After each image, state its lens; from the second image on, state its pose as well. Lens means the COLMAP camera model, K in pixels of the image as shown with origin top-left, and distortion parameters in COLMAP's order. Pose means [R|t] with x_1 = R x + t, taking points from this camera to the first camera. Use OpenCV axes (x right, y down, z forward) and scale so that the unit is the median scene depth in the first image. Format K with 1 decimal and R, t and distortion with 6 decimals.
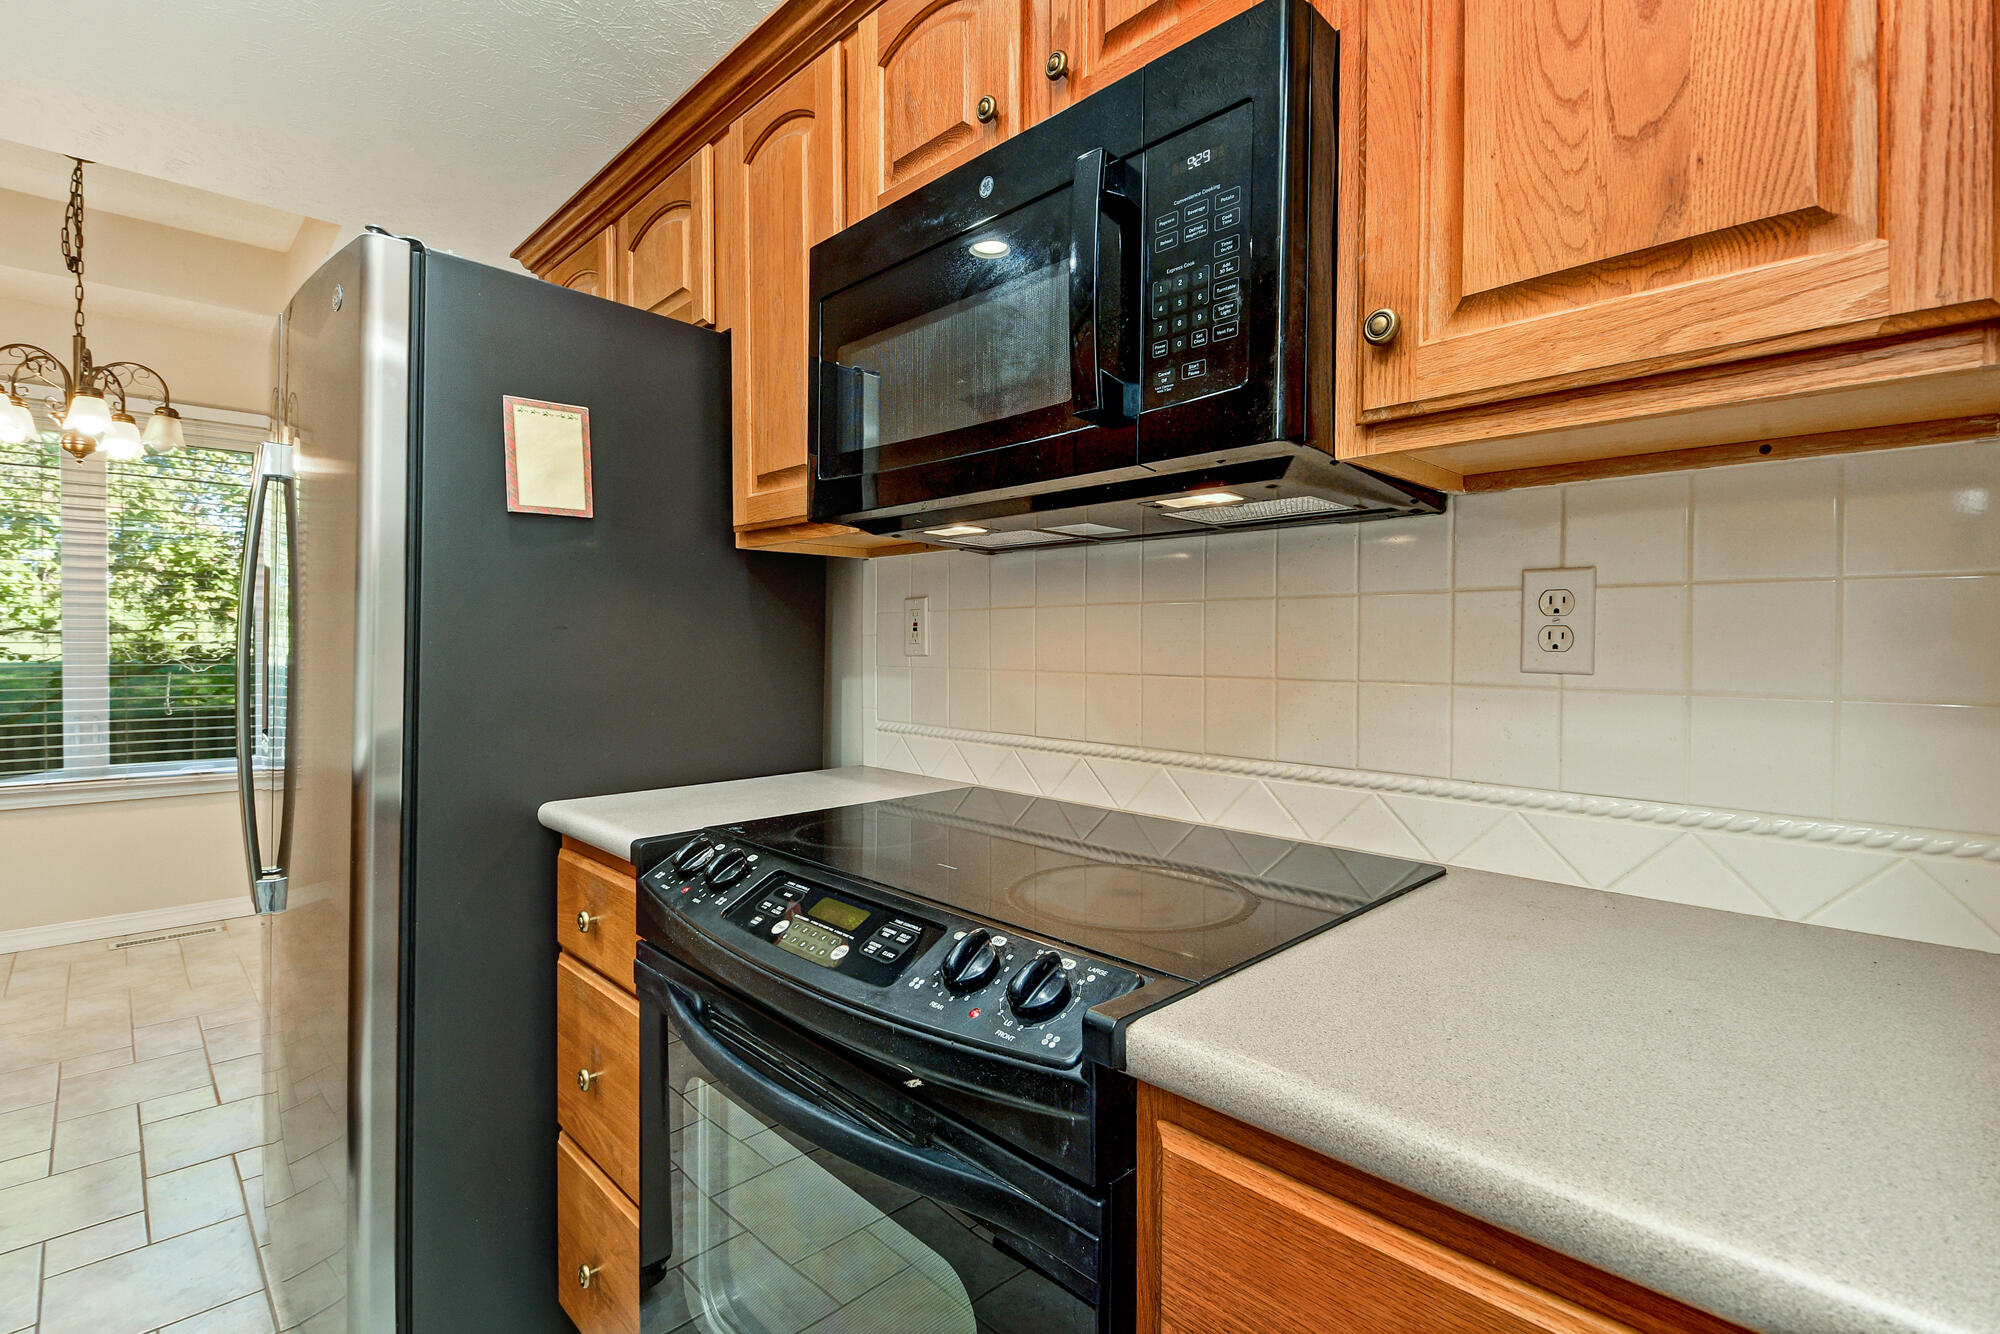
lens RADIAL K [[913.0, 0, 1000.0], [0, 913.0, 667.0], [0, 0, 1]] dist [0.025855, -0.021862]
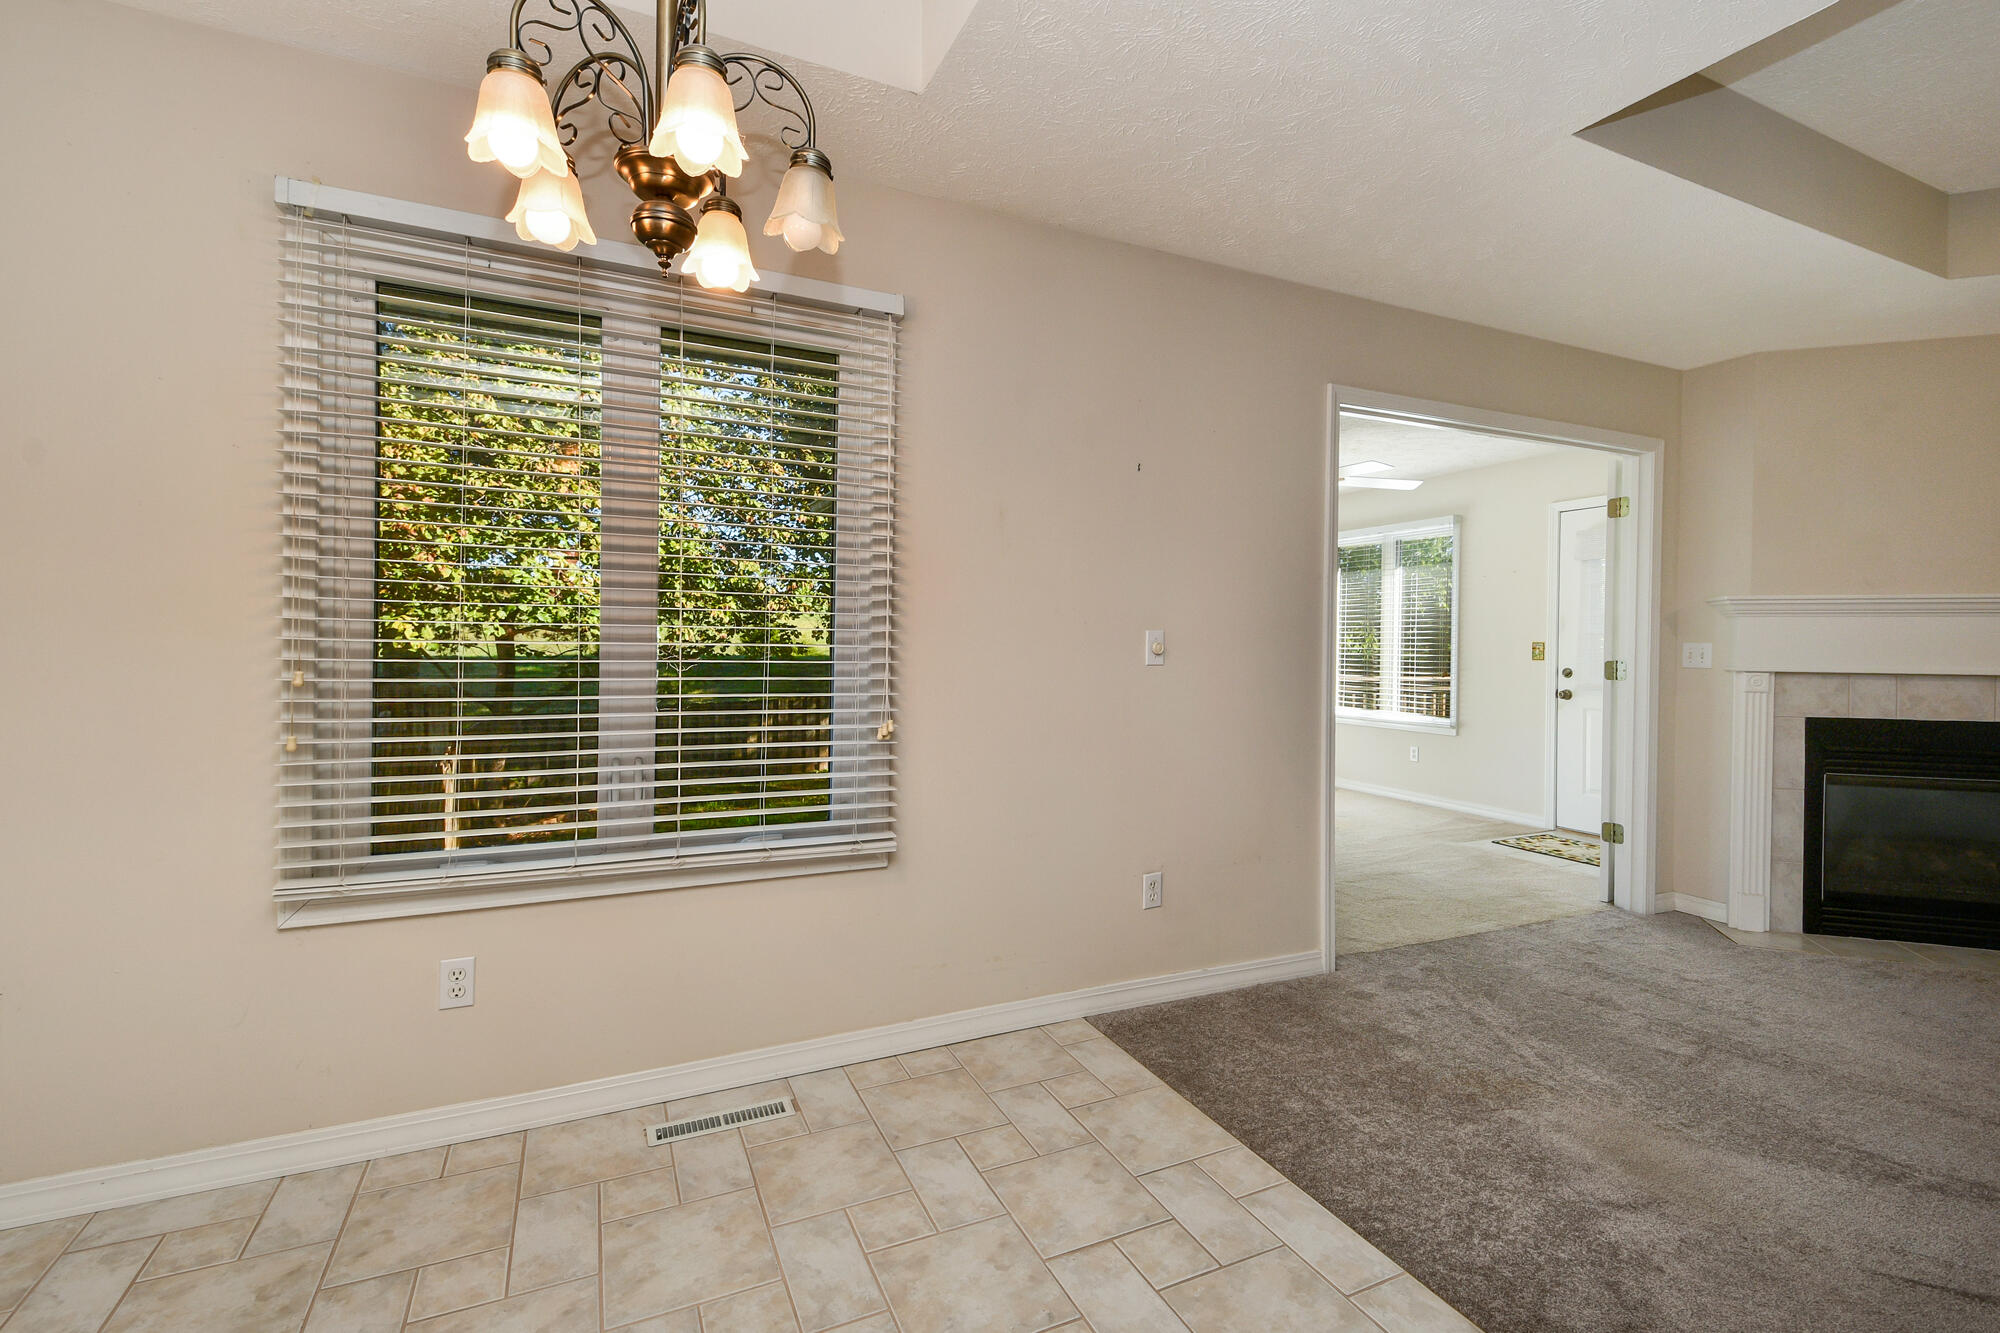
lens RADIAL K [[887.9, 0, 1001.5], [0, 887.9, 654.1], [0, 0, 1]] dist [0.038585, -0.014775]
pose [[0.943215, 0.011280, -0.331992, -1.527882], [-0.016519, 0.999780, -0.012962, -0.048656], [0.331772, 0.017710, 0.943193, 1.392176]]
